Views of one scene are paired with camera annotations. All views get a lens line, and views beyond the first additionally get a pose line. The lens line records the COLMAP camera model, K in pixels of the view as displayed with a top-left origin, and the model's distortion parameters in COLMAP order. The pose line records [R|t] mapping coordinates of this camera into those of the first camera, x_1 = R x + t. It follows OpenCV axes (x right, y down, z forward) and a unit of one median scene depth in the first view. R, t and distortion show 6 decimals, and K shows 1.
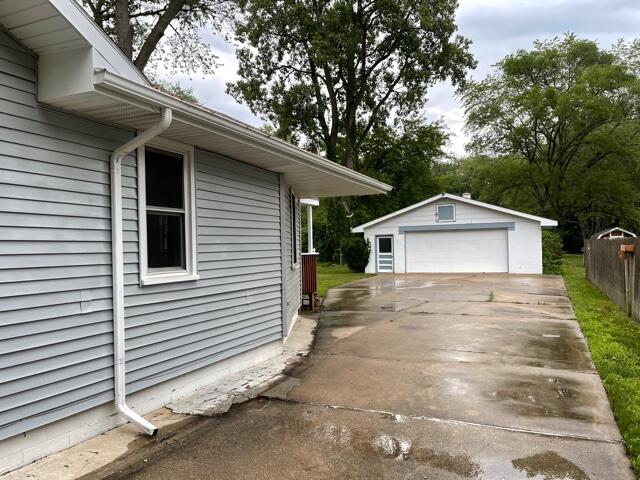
lens RADIAL K [[485.4, 0, 317.4], [0, 485.4, 242.4], [0, 0, 1]] dist [0.098830, -0.123678]
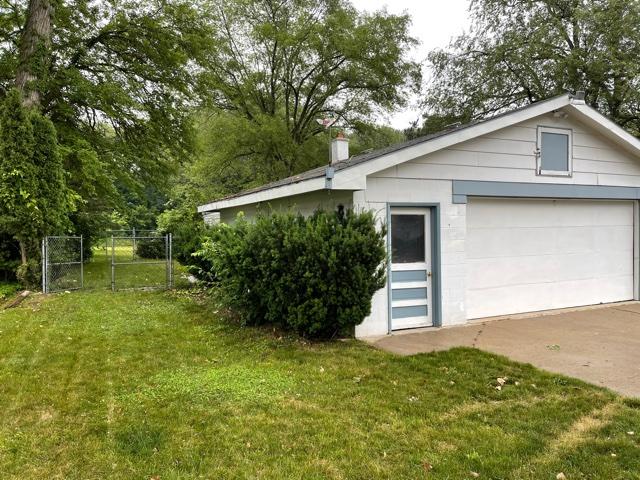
lens RADIAL K [[485.4, 0, 317.4], [0, 485.4, 242.4], [0, 0, 1]] dist [0.098830, -0.123678]
pose [[0.634679, -0.002882, 0.772770, -0.136534], [-0.010375, 0.999871, 0.012250, 0.005294], [-0.772706, -0.015792, 0.634568, 0.853561]]
